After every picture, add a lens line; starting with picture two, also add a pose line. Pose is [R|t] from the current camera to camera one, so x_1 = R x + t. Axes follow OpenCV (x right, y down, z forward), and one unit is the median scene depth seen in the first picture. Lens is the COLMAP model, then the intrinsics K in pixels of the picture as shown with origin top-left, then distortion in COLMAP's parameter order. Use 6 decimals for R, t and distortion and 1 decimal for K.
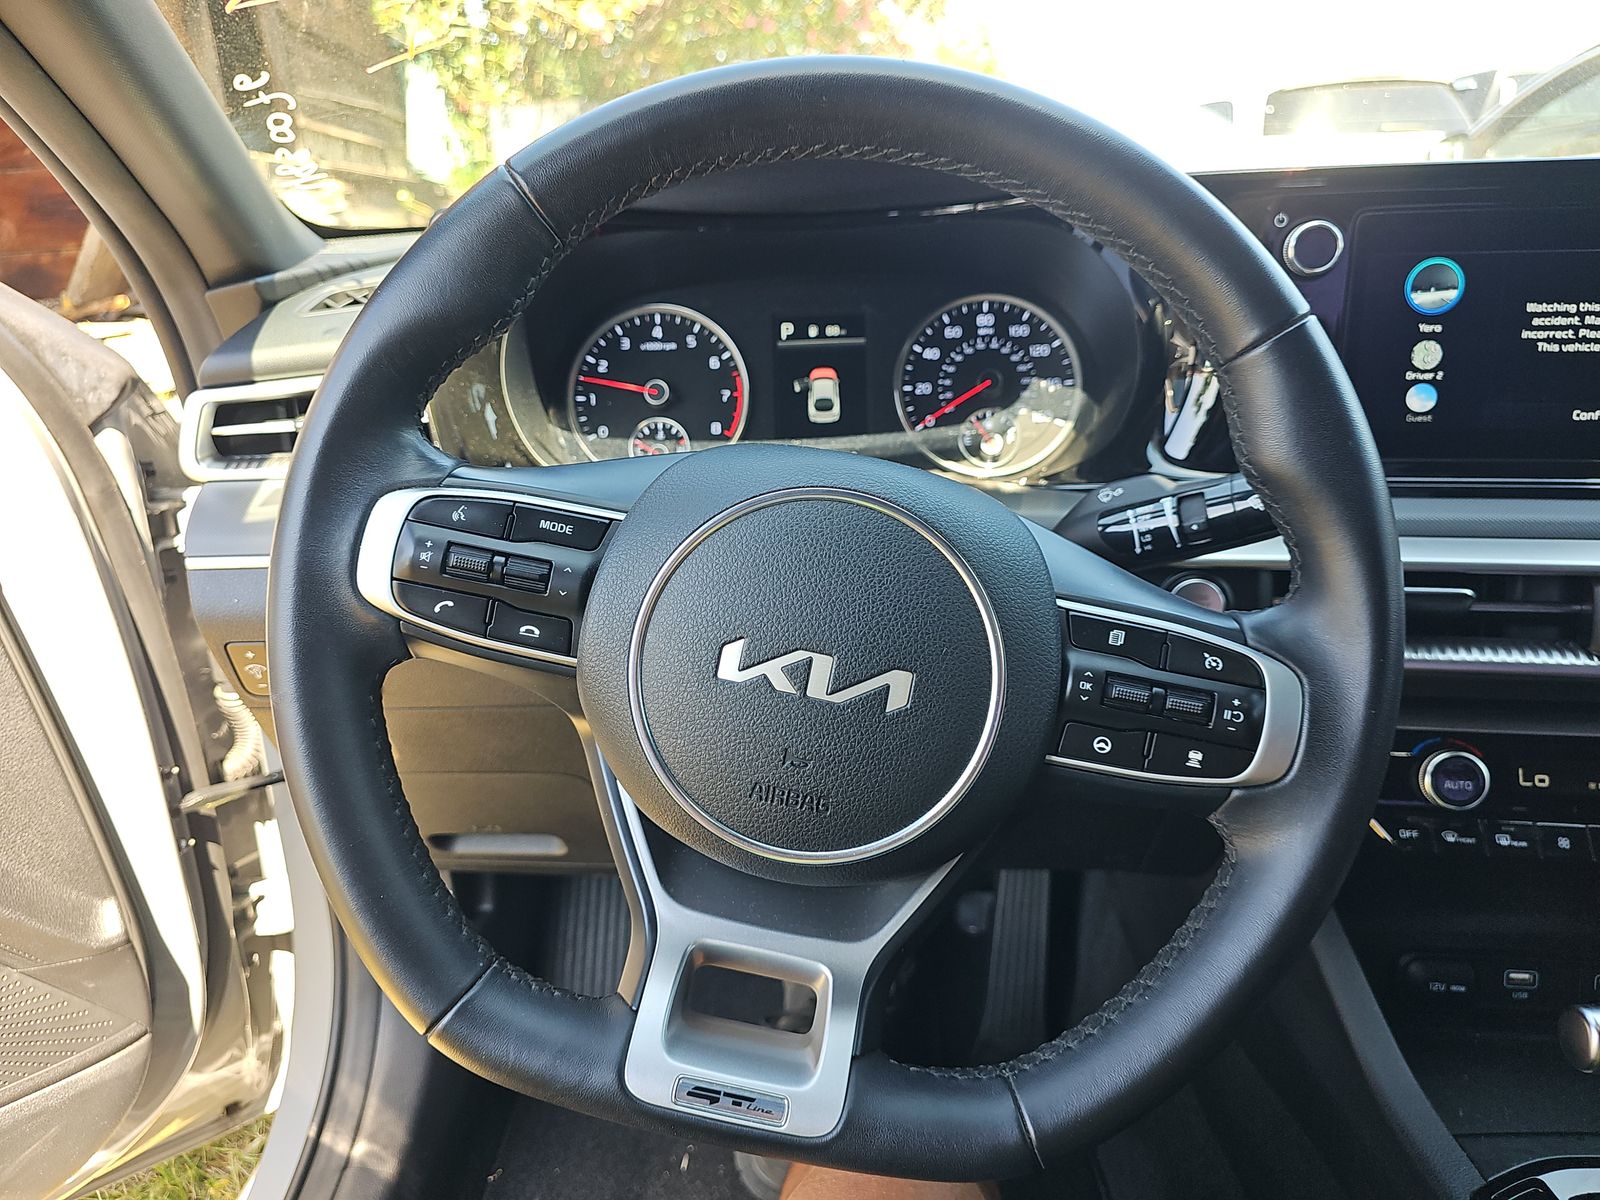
lens RADIAL K [[1032.3, 0, 794.3], [0, 1032.3, 605.0], [0, 0, 1]] dist [0.001314, -0.001222]
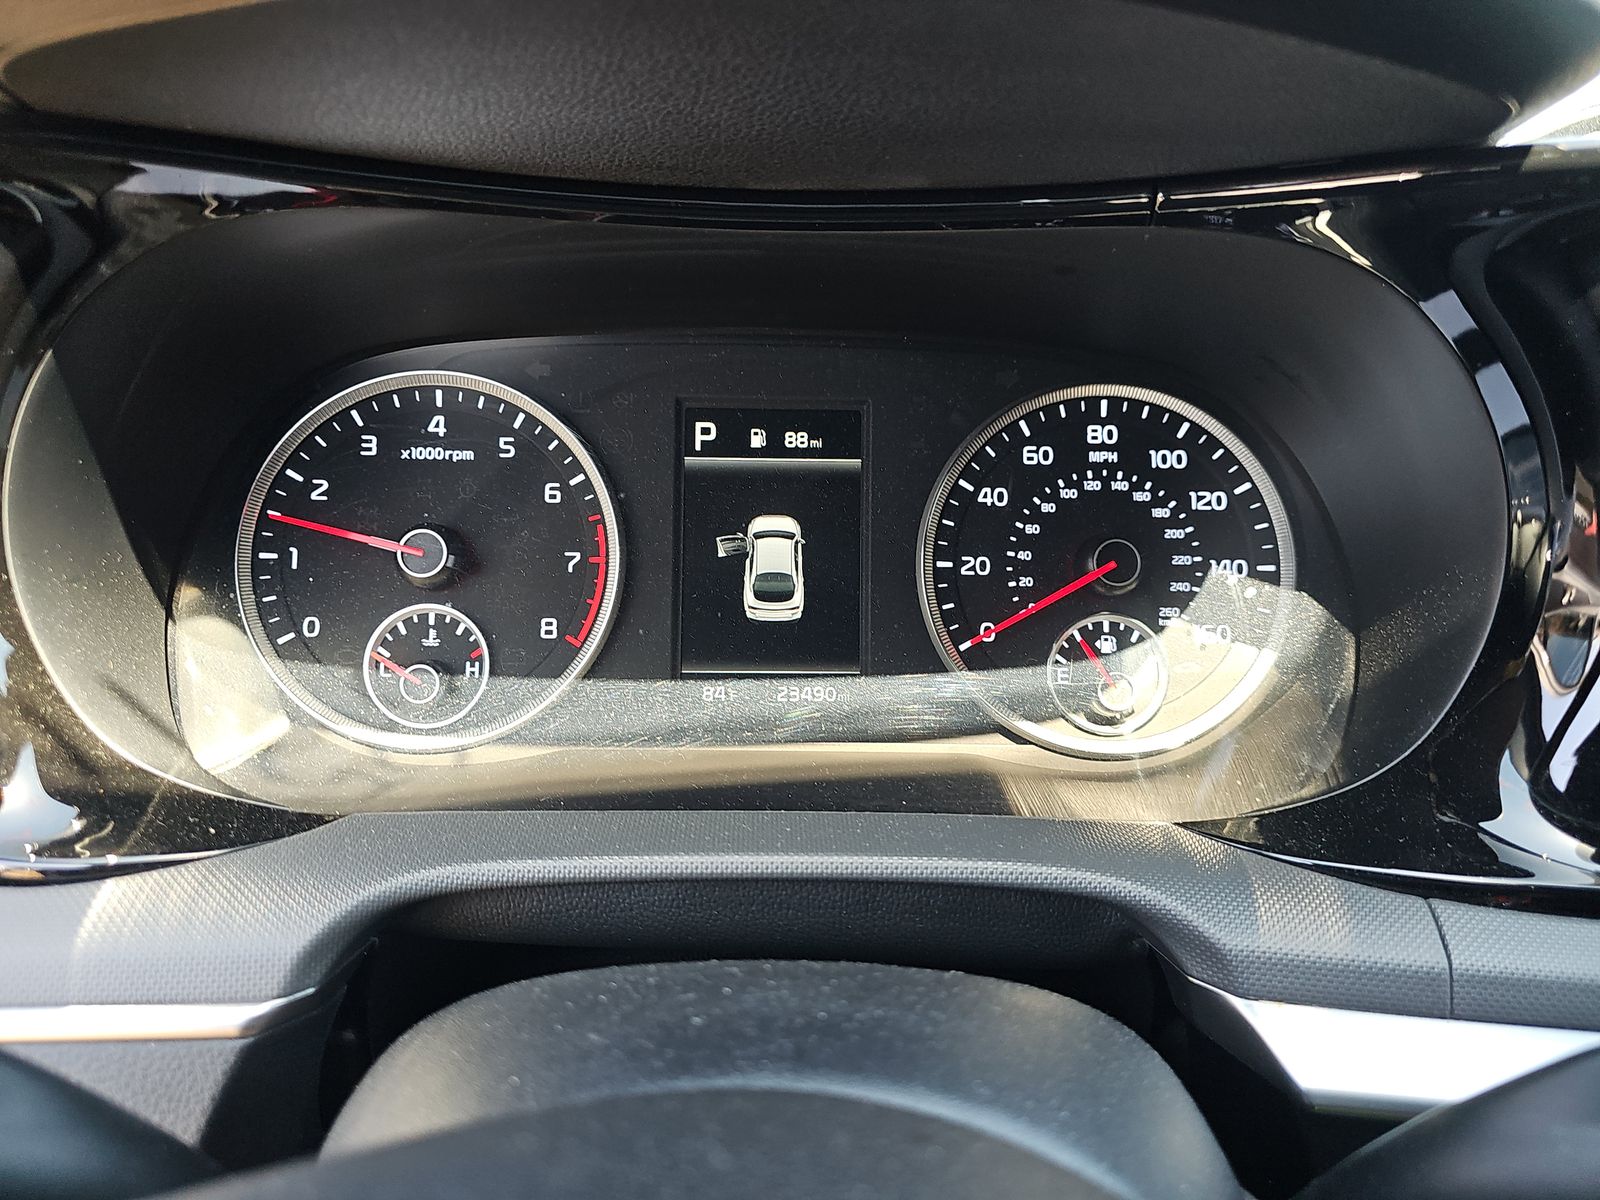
lens RADIAL K [[1076.3, 0, 813.2], [0, 1076.3, 588.9], [0, 0, 1]] dist [0.015904, -0.023833]
pose [[0.997153, 0.035532, 0.066503, 0.013515], [-0.032872, 0.998632, -0.040666, -0.175704], [-0.067857, 0.038364, 0.996957, 0.492995]]
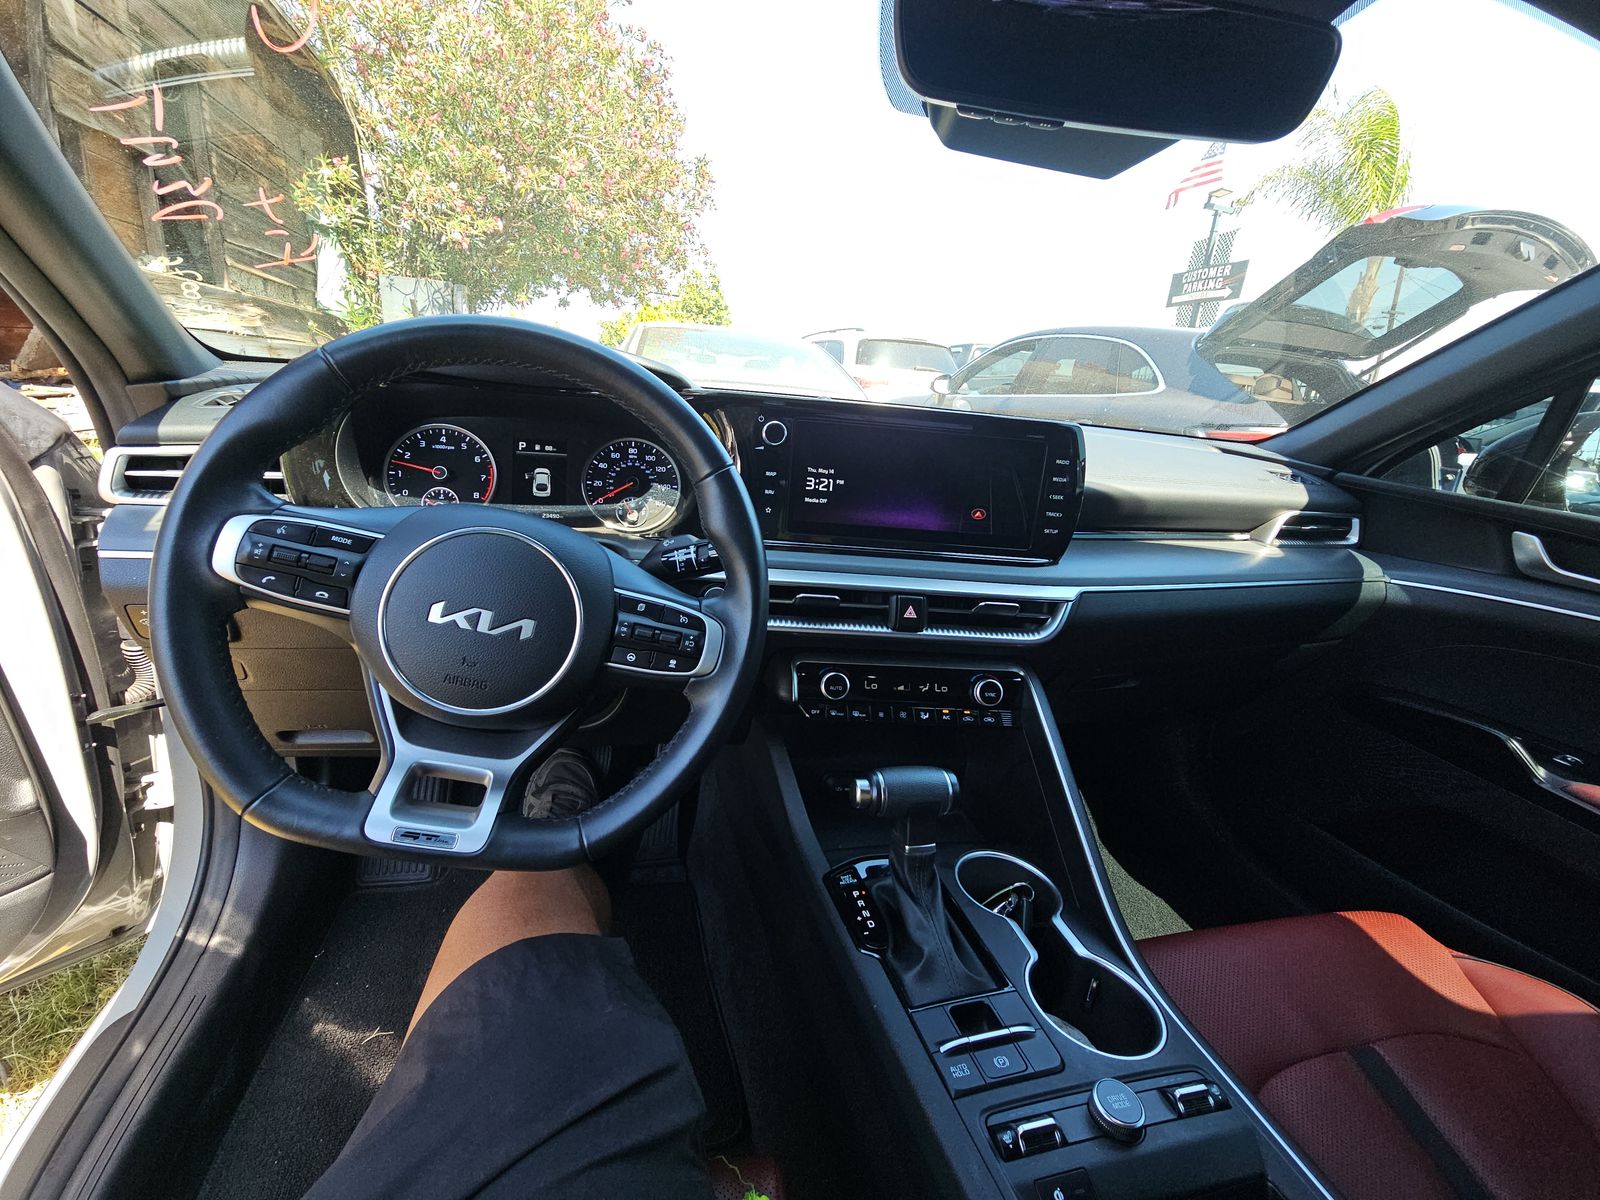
lens RADIAL K [[646.7, 0, 794.6], [0, 646.7, 594.4], [0, 0, 1]] dist [0.003438, -0.005308]
pose [[0.959385, 0.036755, 0.279696, 0.147146], [-0.026250, 0.998806, -0.041212, 0.031458], [-0.280876, 0.032197, 0.959204, -0.225758]]
